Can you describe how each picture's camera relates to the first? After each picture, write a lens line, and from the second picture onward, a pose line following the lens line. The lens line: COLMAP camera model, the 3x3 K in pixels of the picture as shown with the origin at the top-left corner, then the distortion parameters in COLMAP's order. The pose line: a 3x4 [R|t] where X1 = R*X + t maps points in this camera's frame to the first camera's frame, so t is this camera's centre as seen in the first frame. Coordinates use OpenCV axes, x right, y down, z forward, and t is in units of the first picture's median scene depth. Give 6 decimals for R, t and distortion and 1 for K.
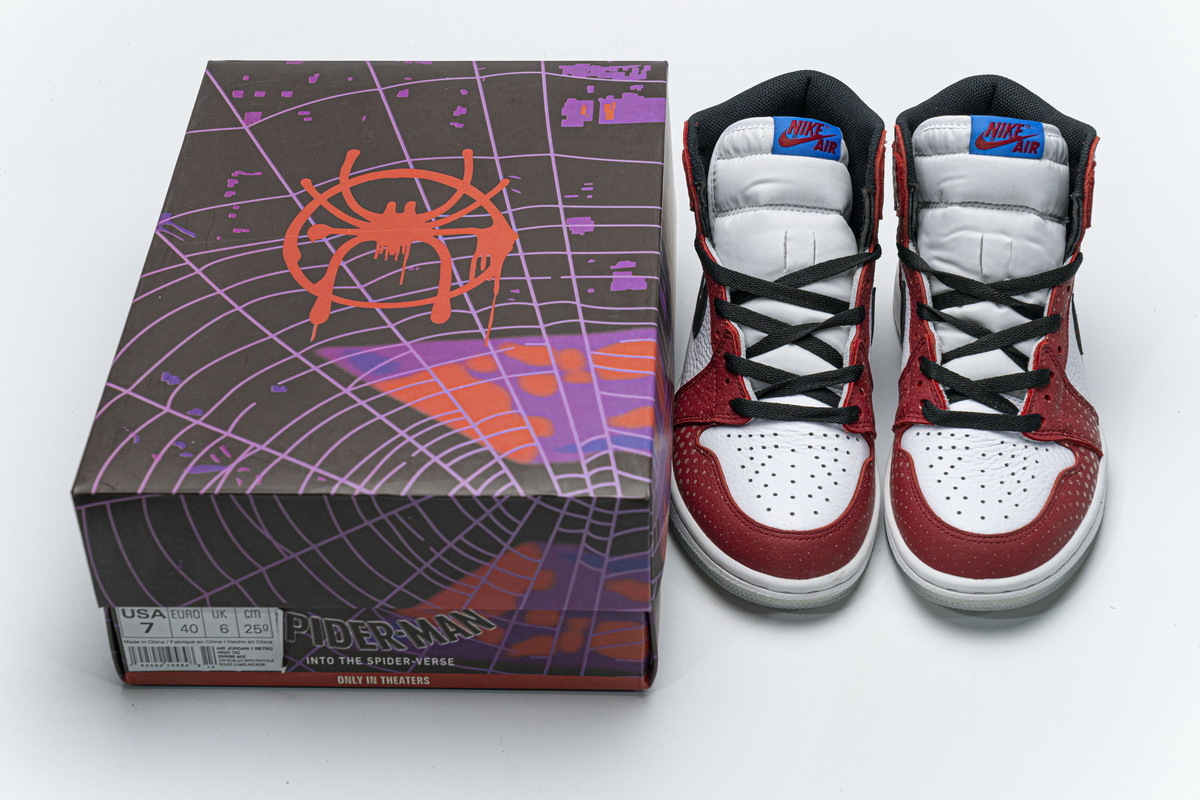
lens RADIAL K [[2288.1, 0, 600.0], [0, 2288.1, 400.0], [0, 0, 1]] dist [0.014789, -0.094976]
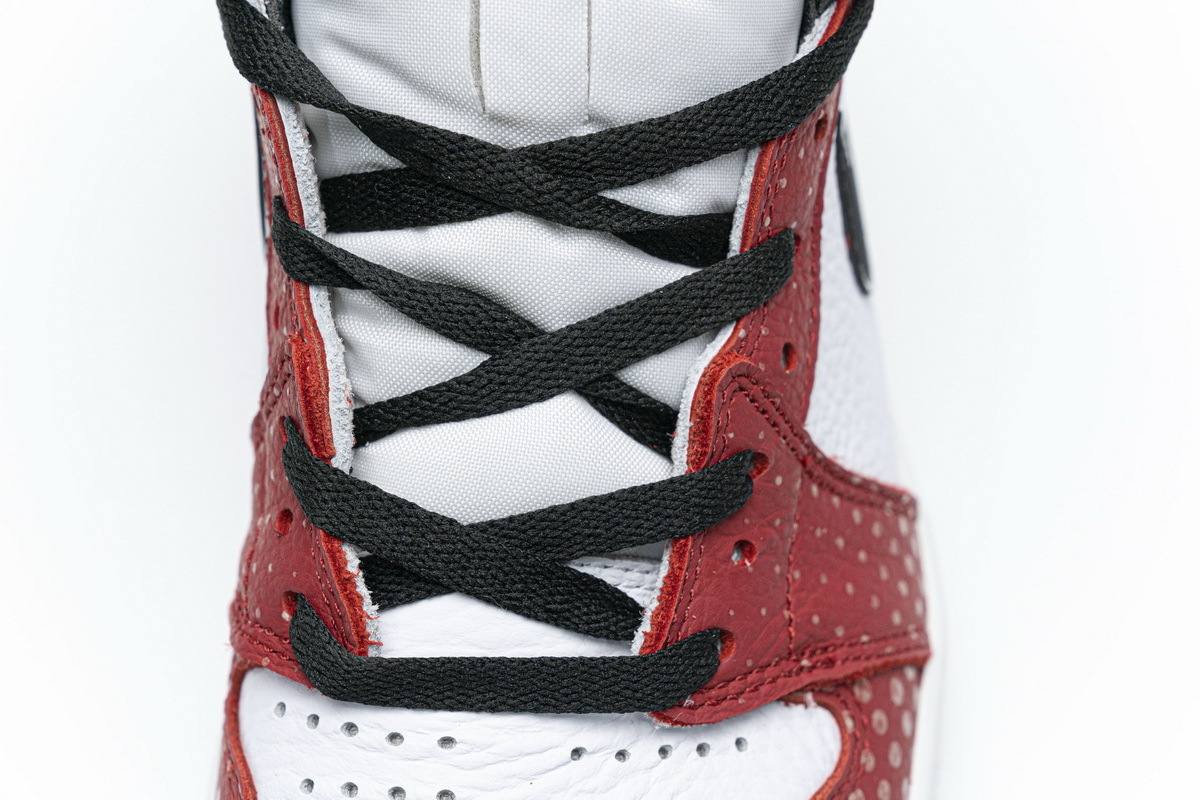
lens RADIAL K [[2288.1, 0, 600.0], [0, 2288.1, 400.0], [0, 0, 1]] dist [0.014789, -0.094976]
pose [[0.995246, -0.051080, 0.082917, 0.155467], [0.025962, 0.959756, 0.279634, -0.097417], [-0.093864, -0.276152, 0.956520, 0.737125]]
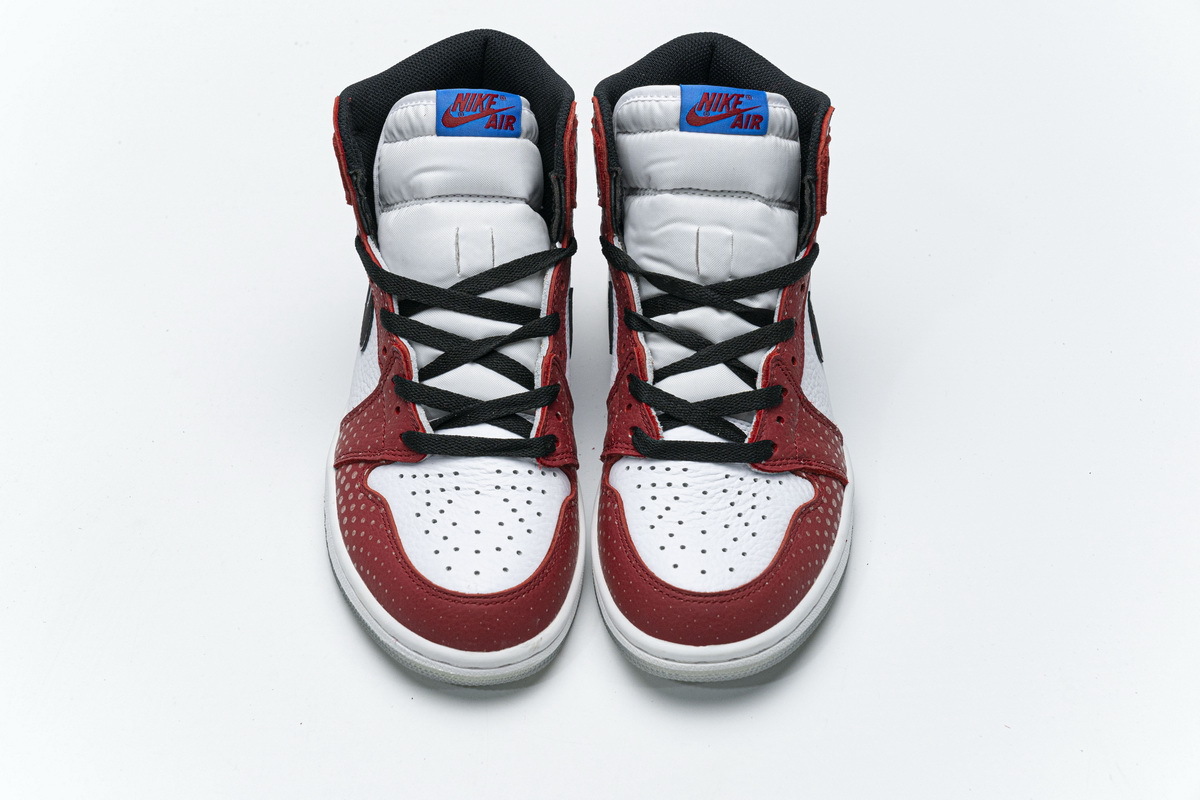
lens RADIAL K [[2288.1, 0, 600.0], [0, 2288.1, 400.0], [0, 0, 1]] dist [0.014789, -0.094976]
pose [[0.995539, -0.028668, 0.089895, 0.054252], [0.026038, 0.999202, 0.030302, -0.035356], [-0.090692, -0.027826, 0.995490, 0.169320]]
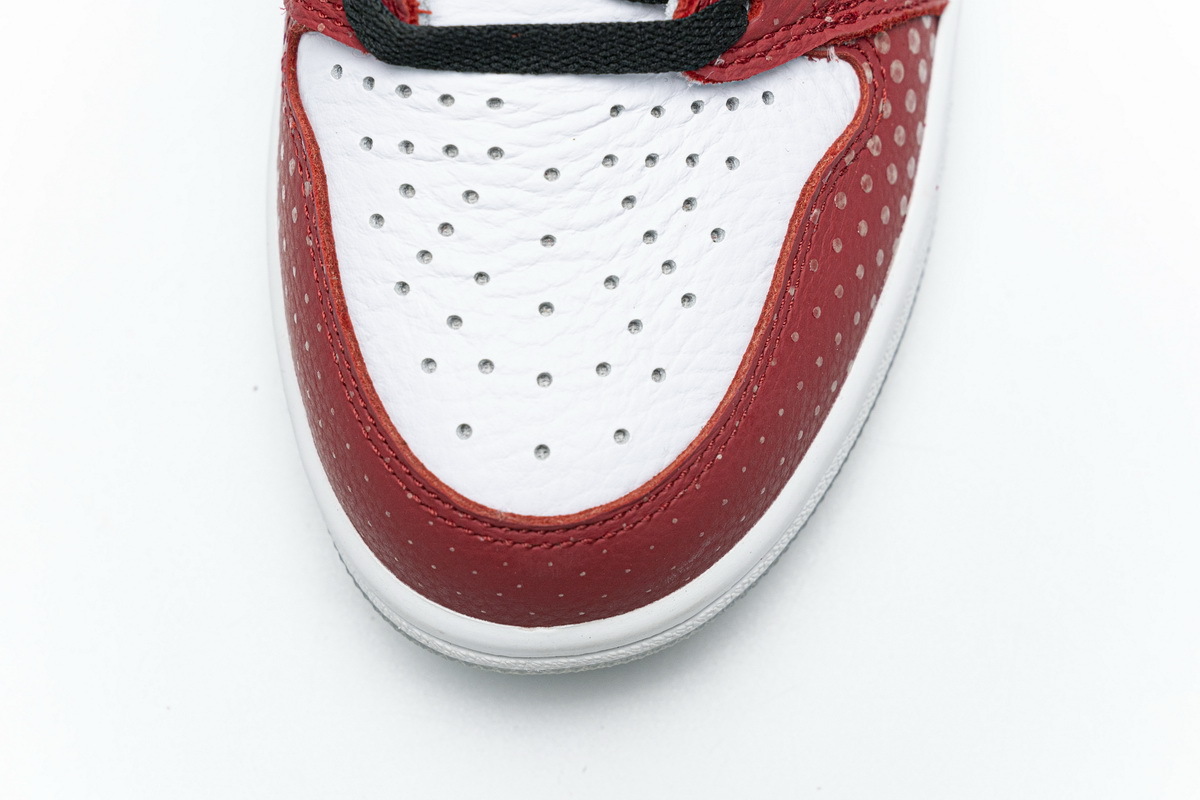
lens RADIAL K [[2288.1, 0, 600.0], [0, 2288.1, 400.0], [0, 0, 1]] dist [0.014789, -0.094976]
pose [[0.994581, -0.087481, 0.056181, 0.151492], [0.041045, 0.826864, 0.560902, -0.114762], [-0.095522, -0.555557, 0.825973, 0.723738]]
